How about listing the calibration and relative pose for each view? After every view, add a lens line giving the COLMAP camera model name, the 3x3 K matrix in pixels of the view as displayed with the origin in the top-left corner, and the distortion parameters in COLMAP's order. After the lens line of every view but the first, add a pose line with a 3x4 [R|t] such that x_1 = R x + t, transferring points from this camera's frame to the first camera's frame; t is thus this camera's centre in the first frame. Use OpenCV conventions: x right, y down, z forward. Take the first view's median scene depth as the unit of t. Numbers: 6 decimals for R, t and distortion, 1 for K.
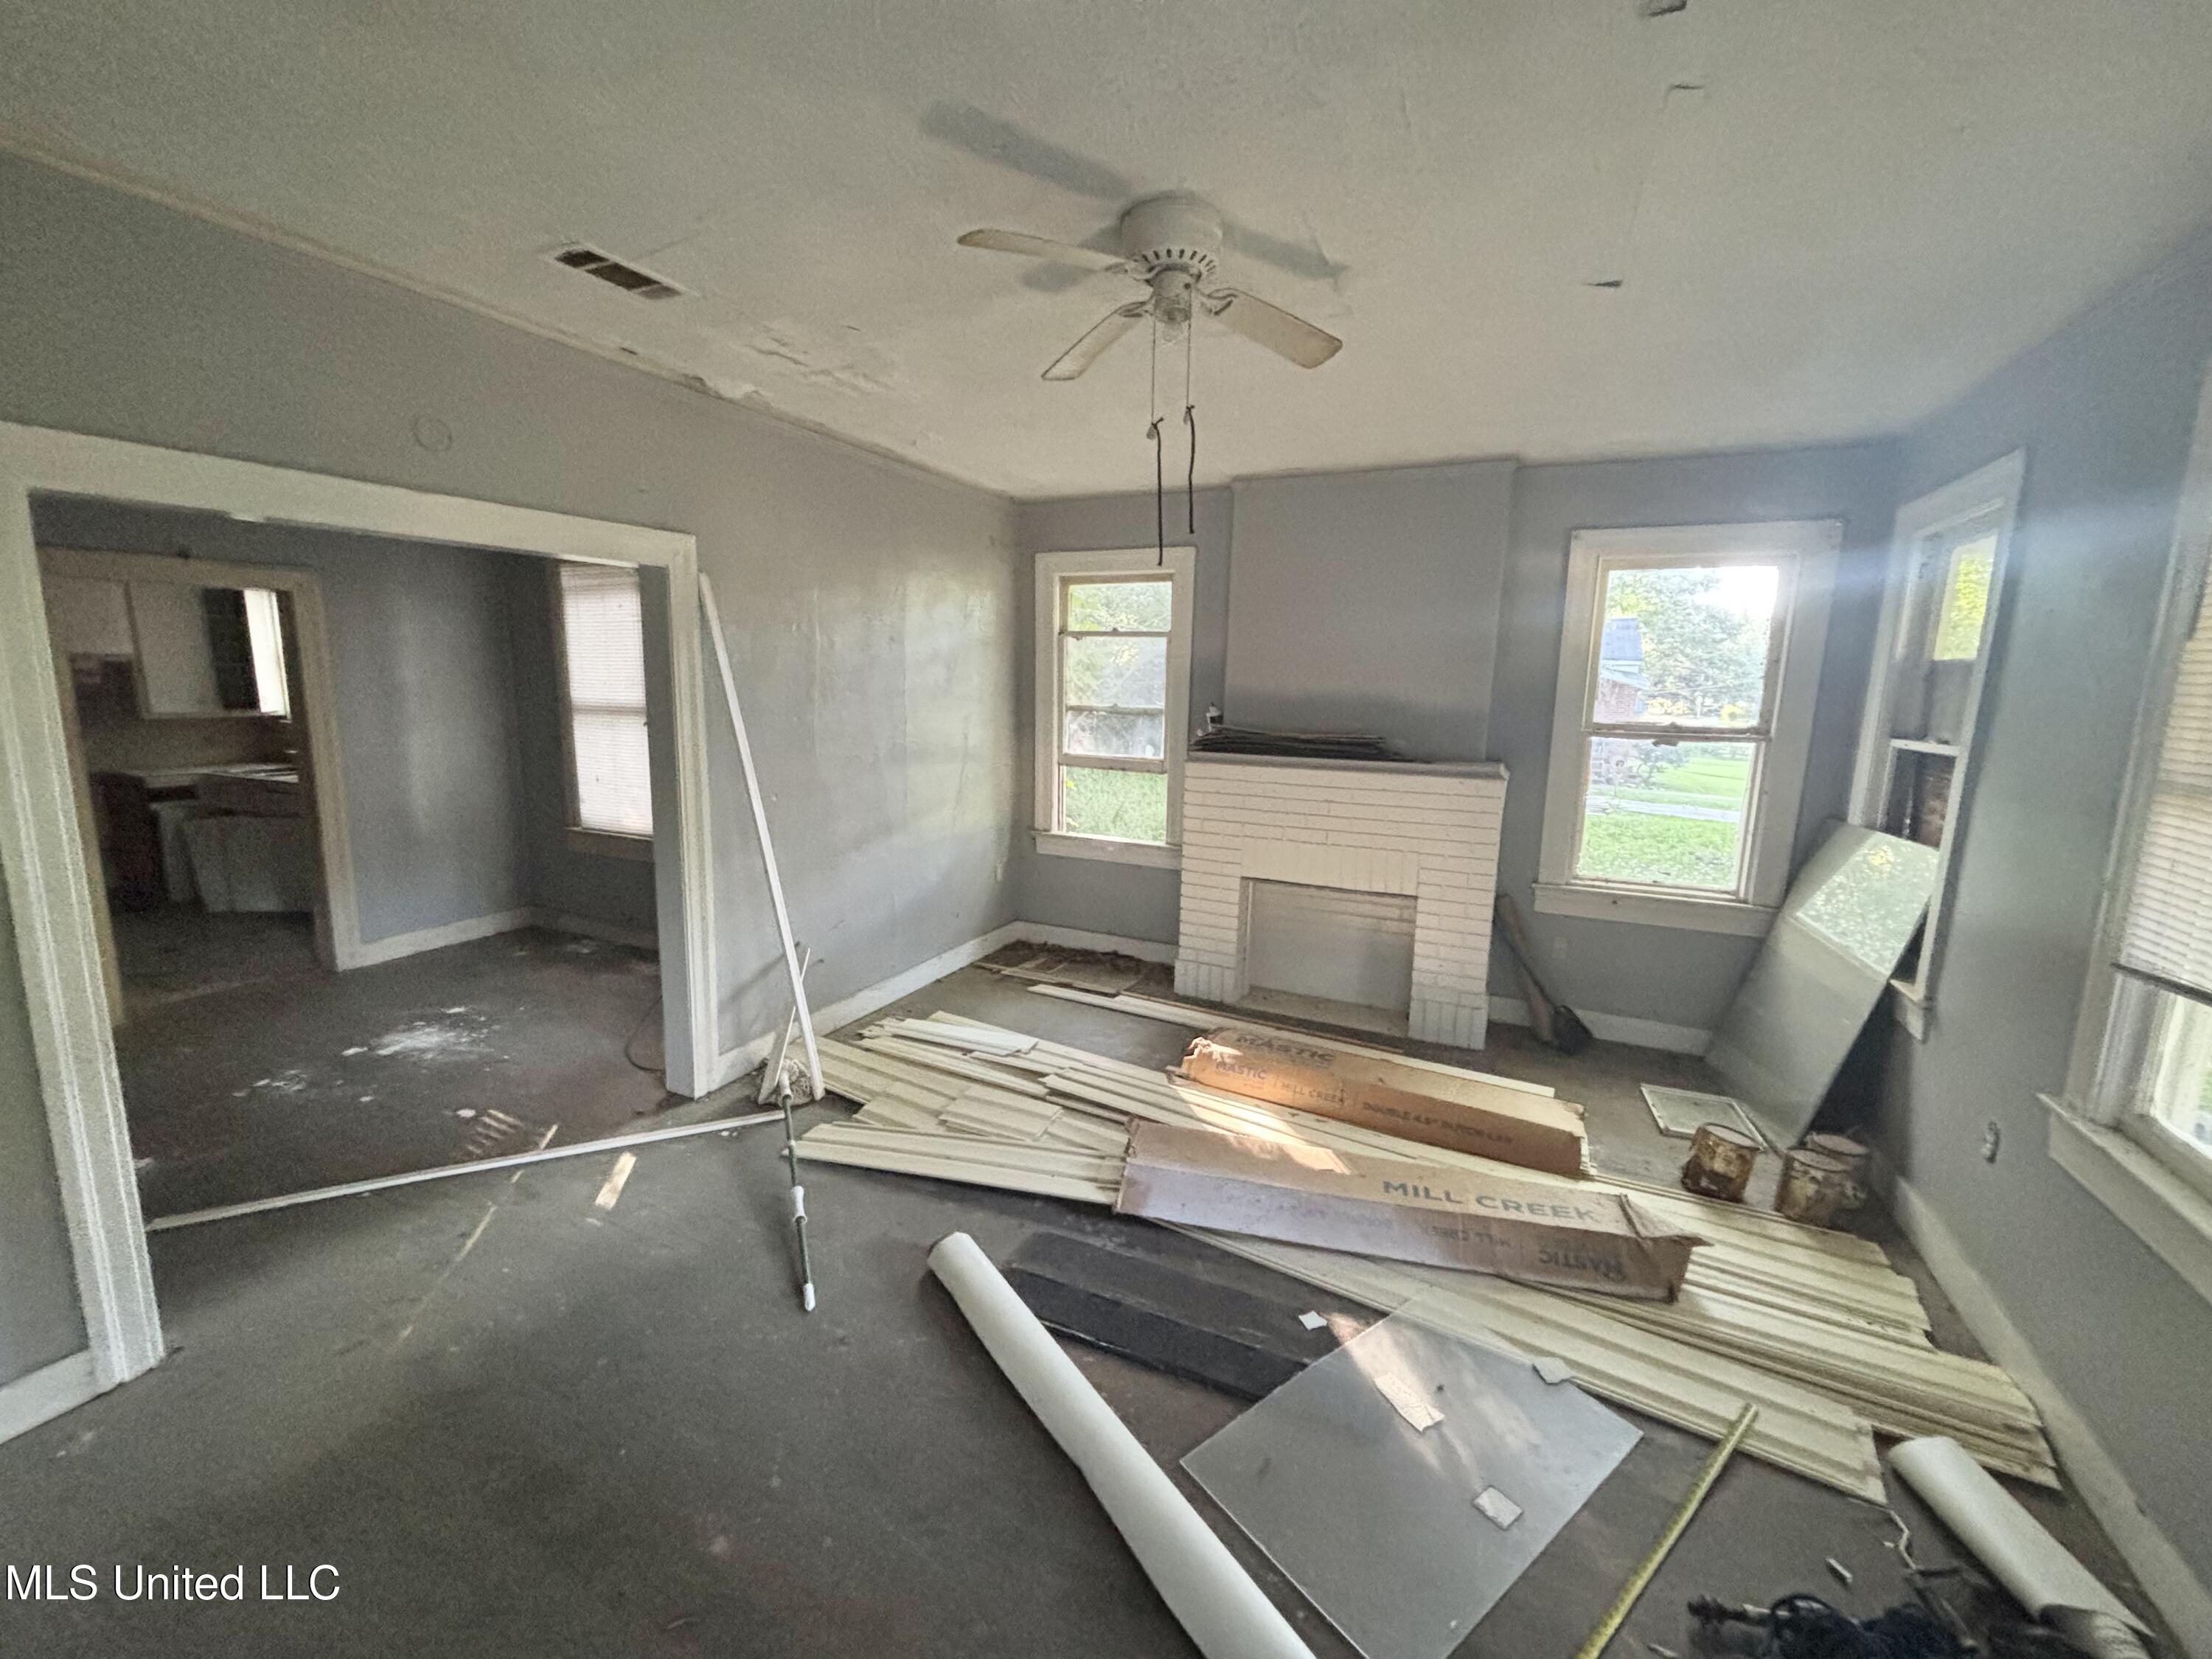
lens RADIAL K [[892.4, 0, 1106.0], [0, 892.4, 829.5], [0, 0, 1]] dist [0.001819, 0.000043]
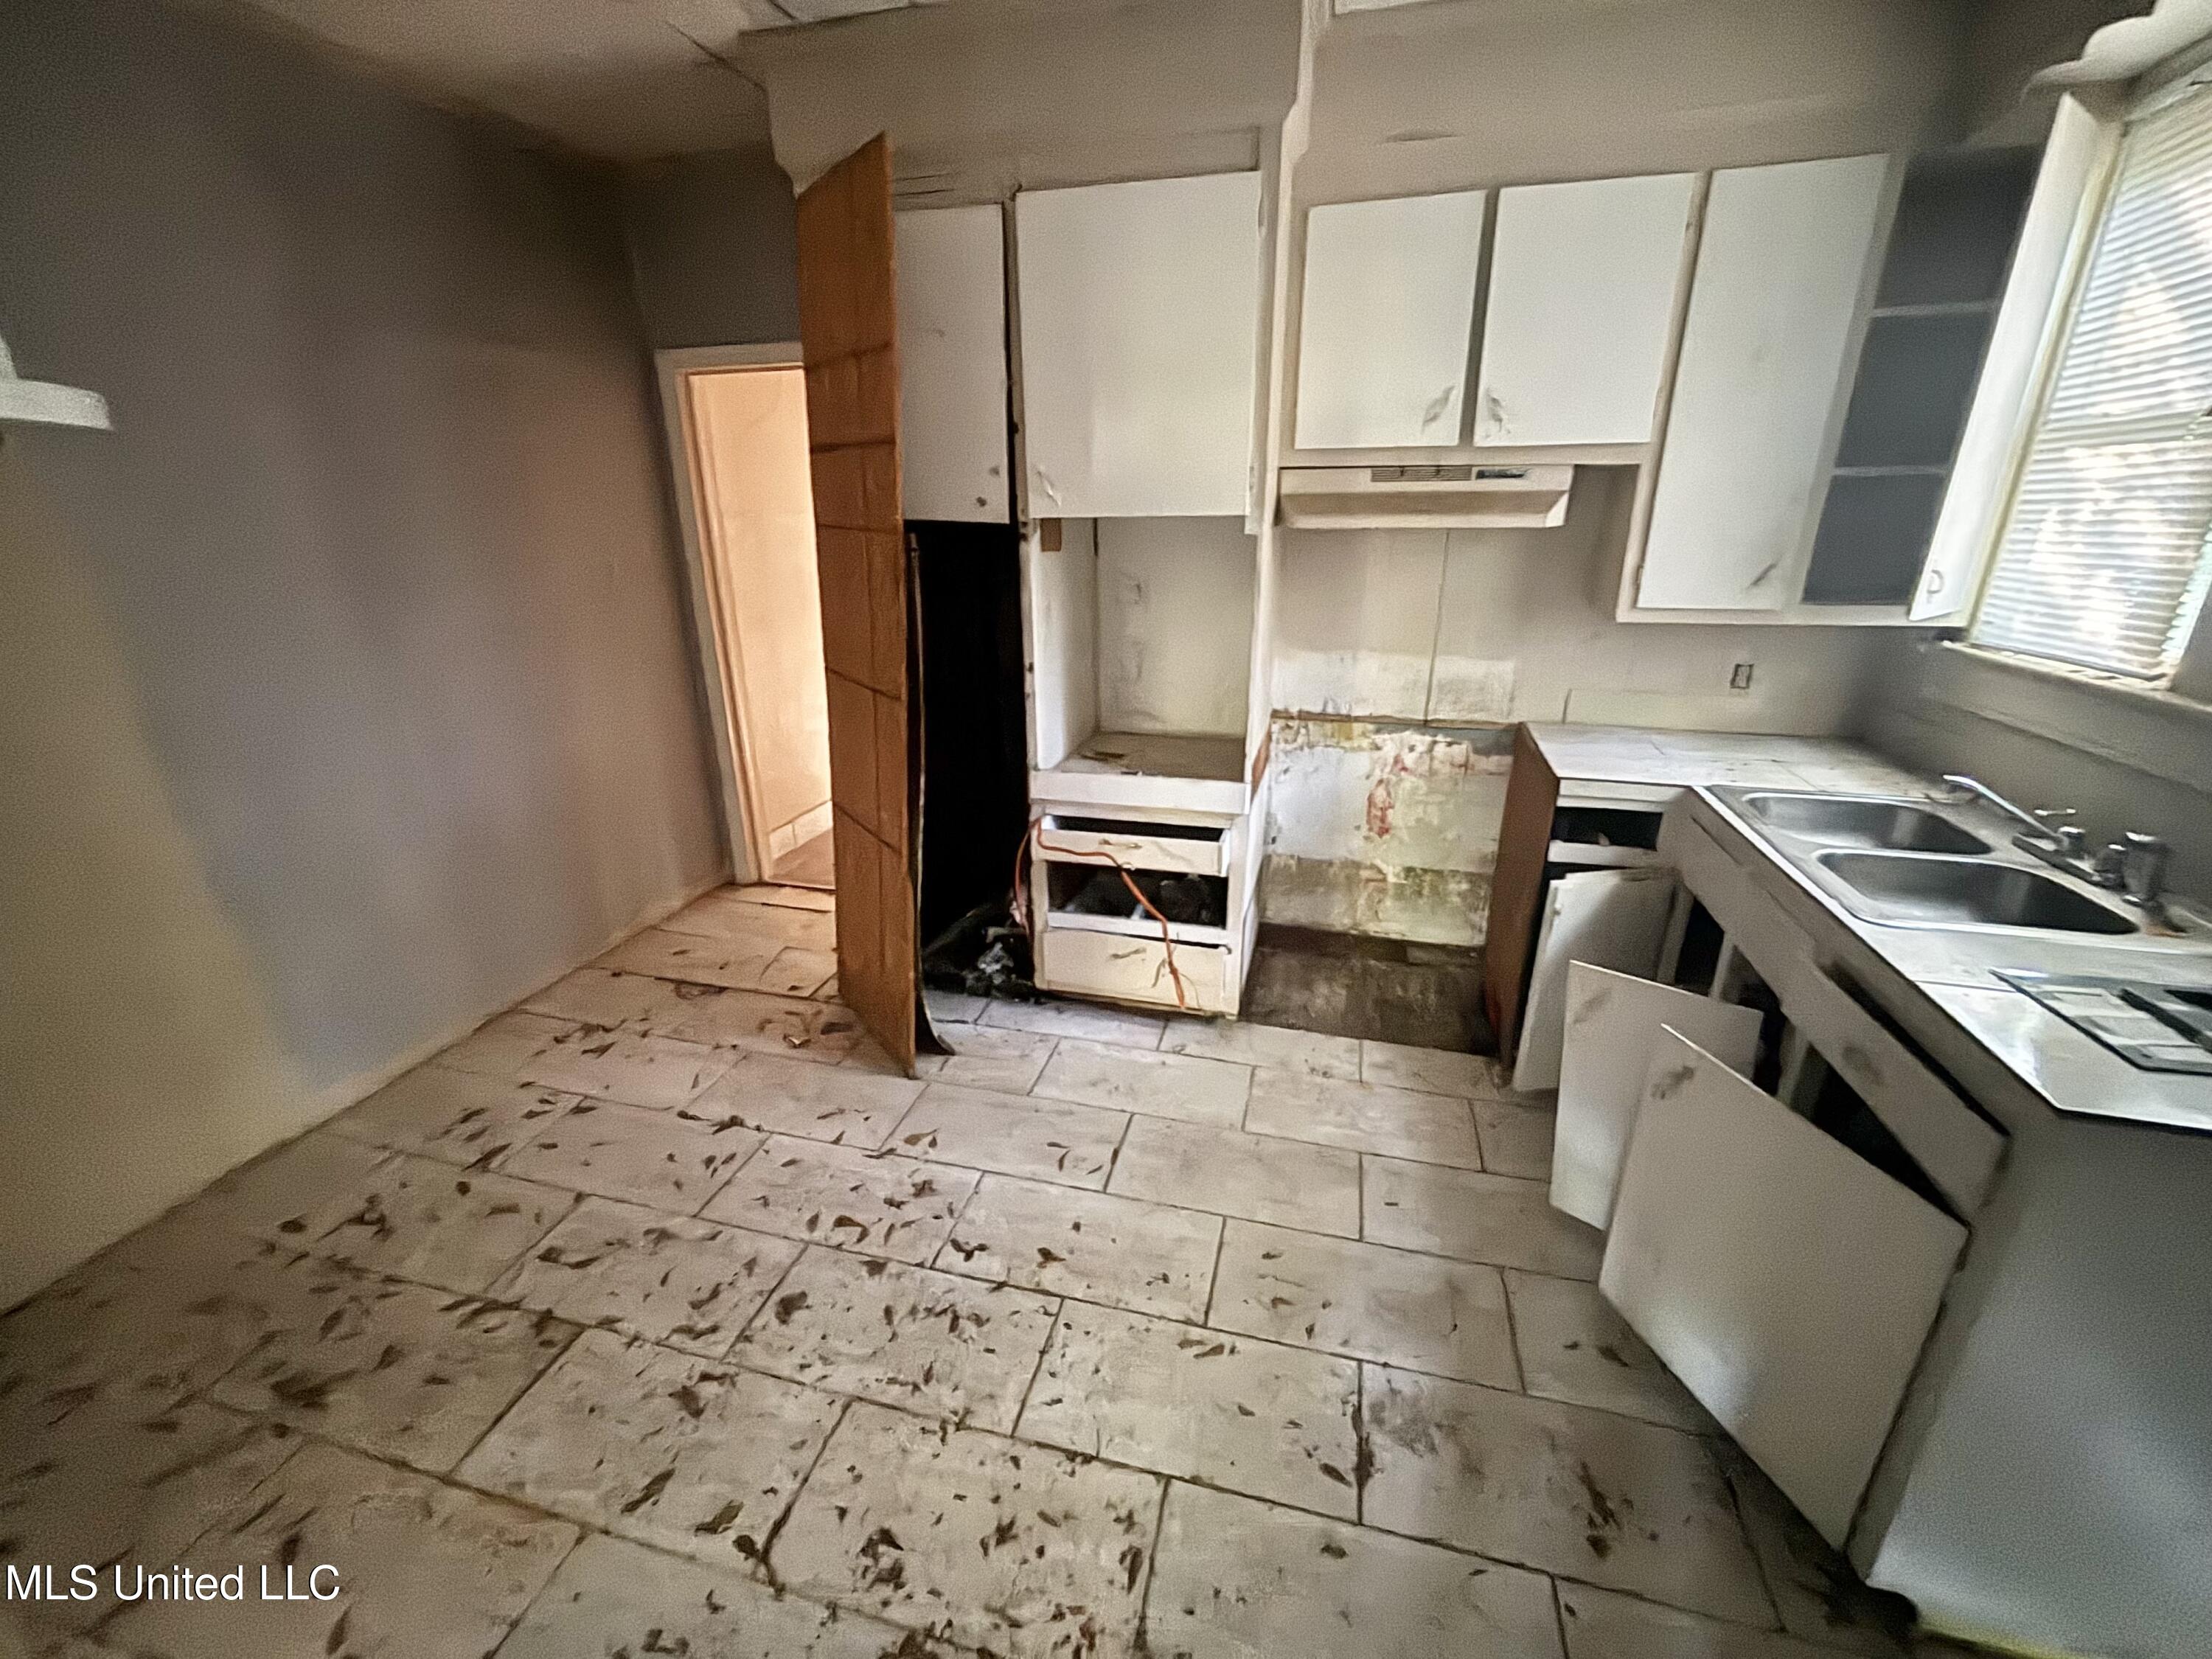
lens RADIAL K [[892.4, 0, 1106.0], [0, 892.4, 829.5], [0, 0, 1]] dist [0.001819, 0.000043]
pose [[0.164611, 0.319914, -0.933037, -0.821403], [-0.160344, 0.942038, 0.294712, -0.134116], [0.973238, 0.101094, 0.206366, 0.811708]]
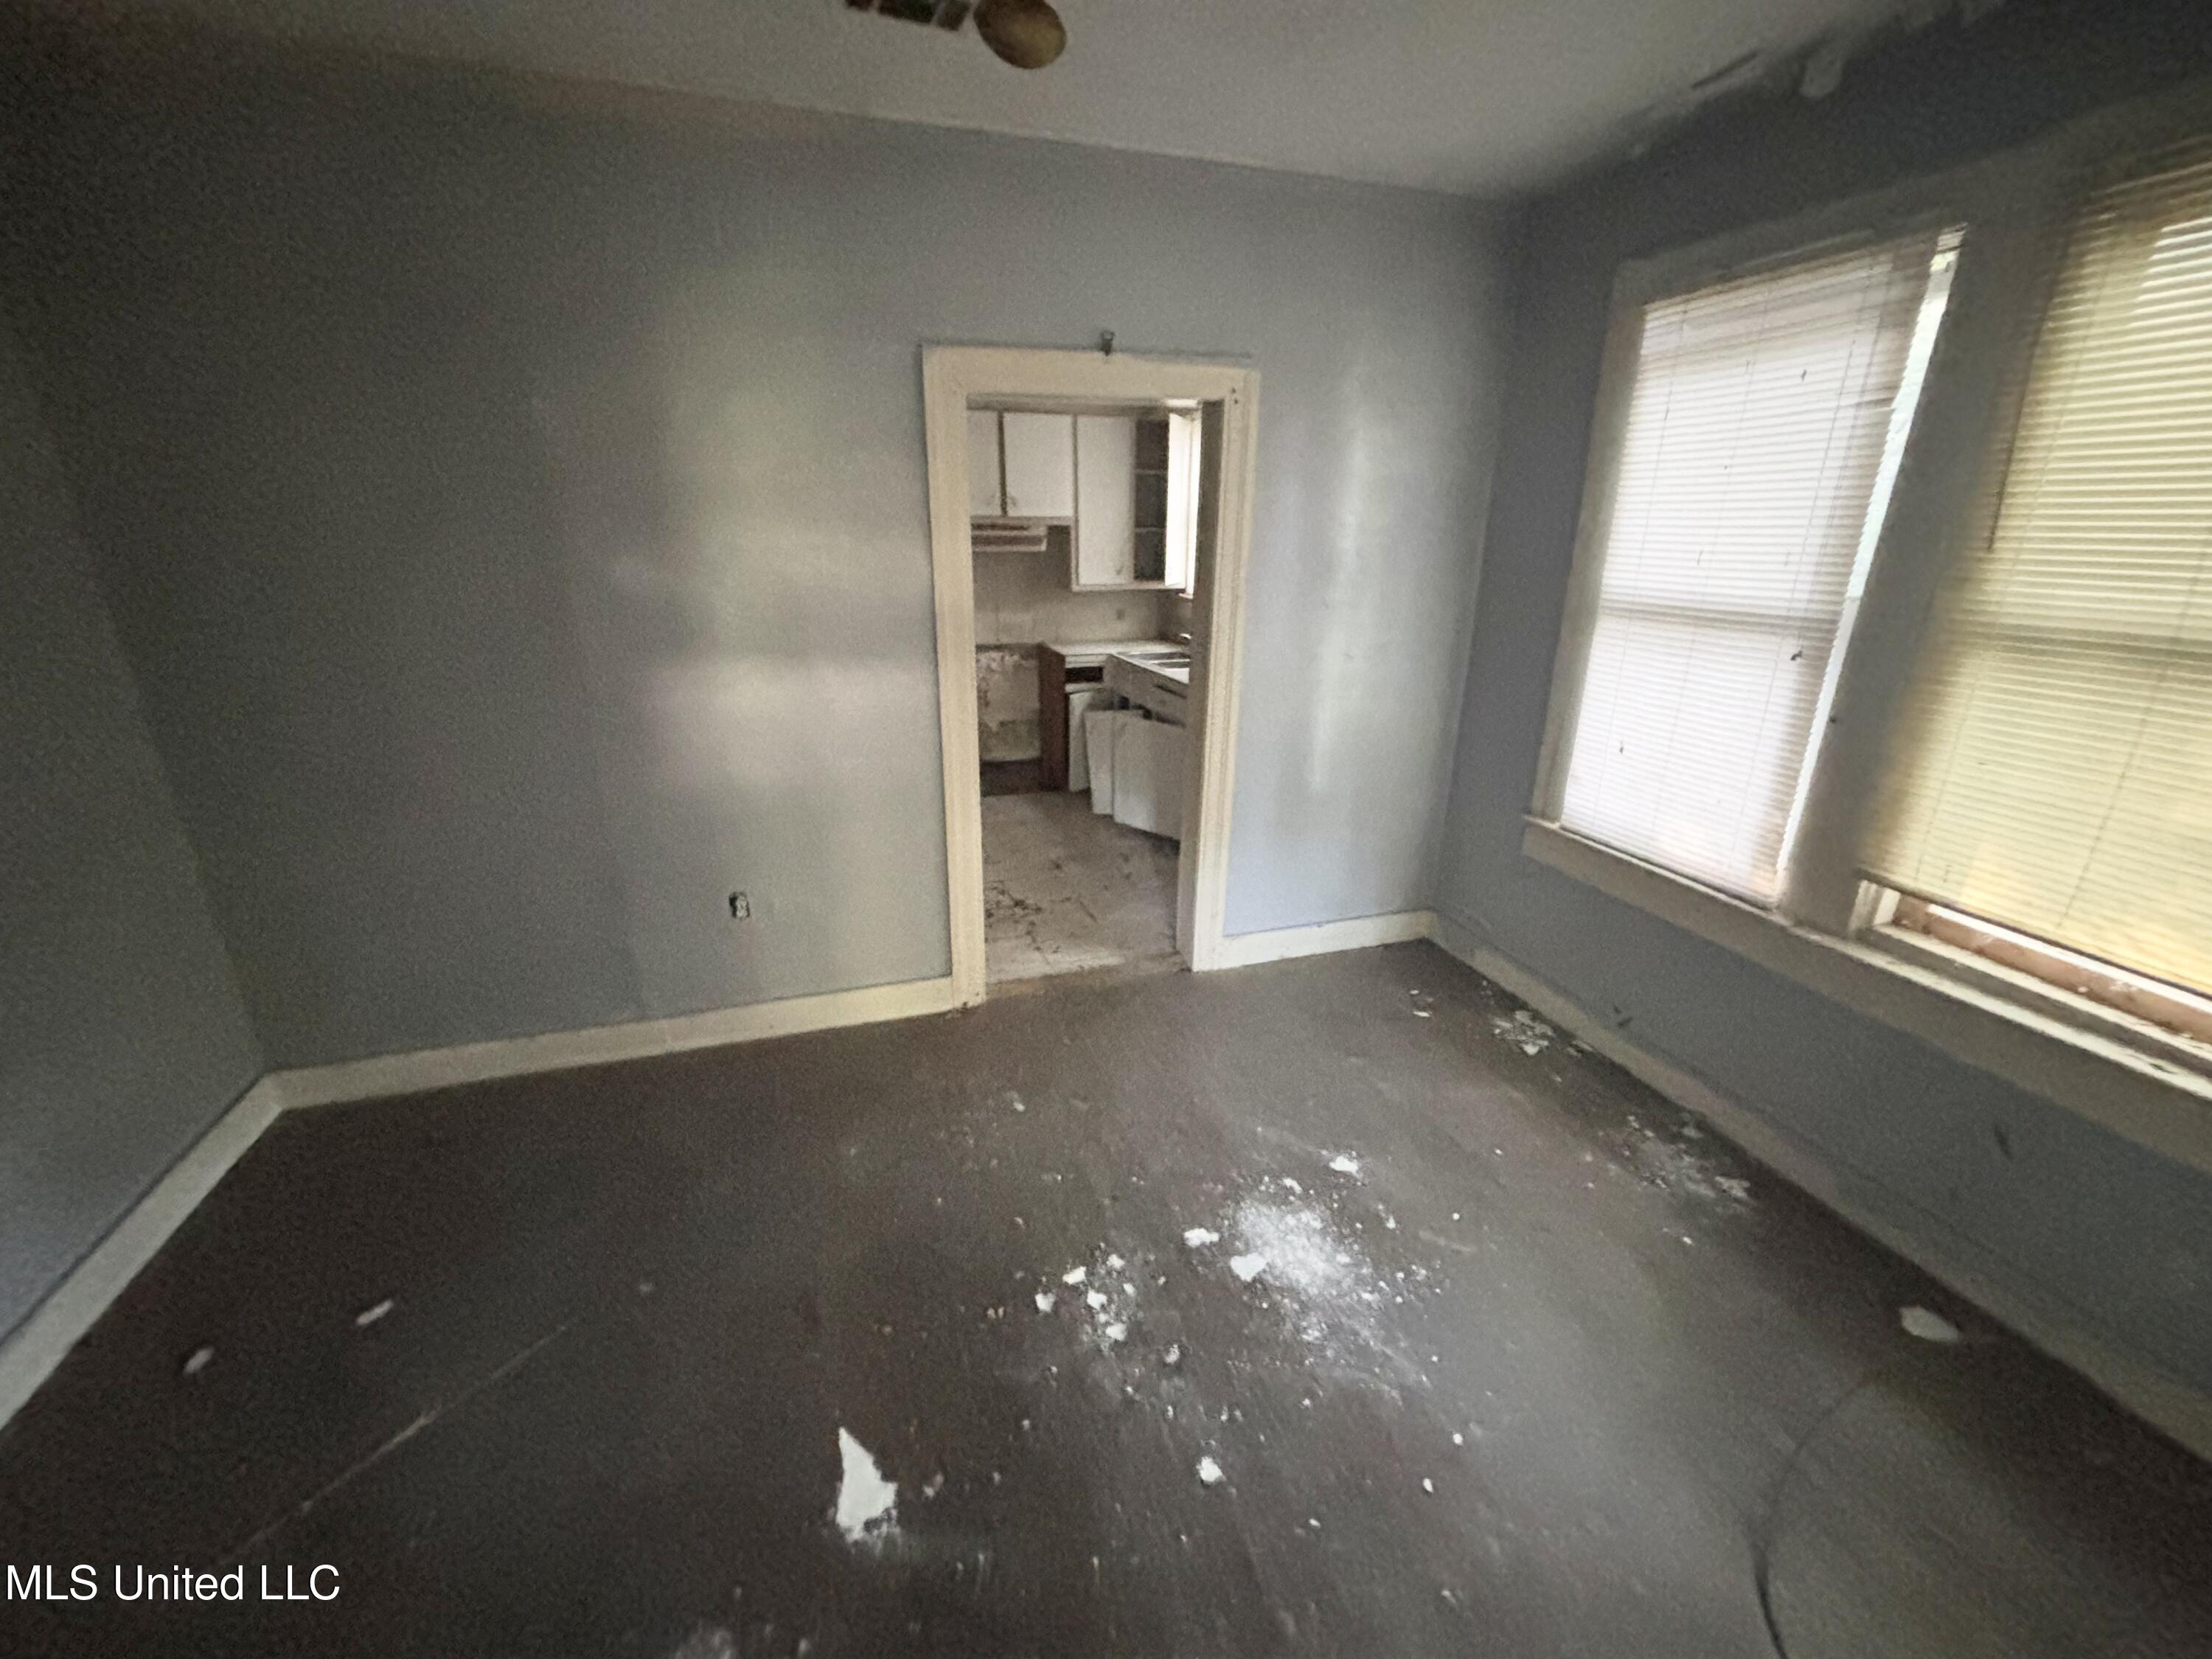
lens RADIAL K [[892.4, 0, 1106.0], [0, 892.4, 829.5], [0, 0, 1]] dist [0.001819, 0.000043]
pose [[0.681935, 0.223315, -0.696488, -0.399756], [-0.121815, 0.973627, 0.192905, -0.073961], [0.721198, -0.046706, 0.691153, 0.423784]]
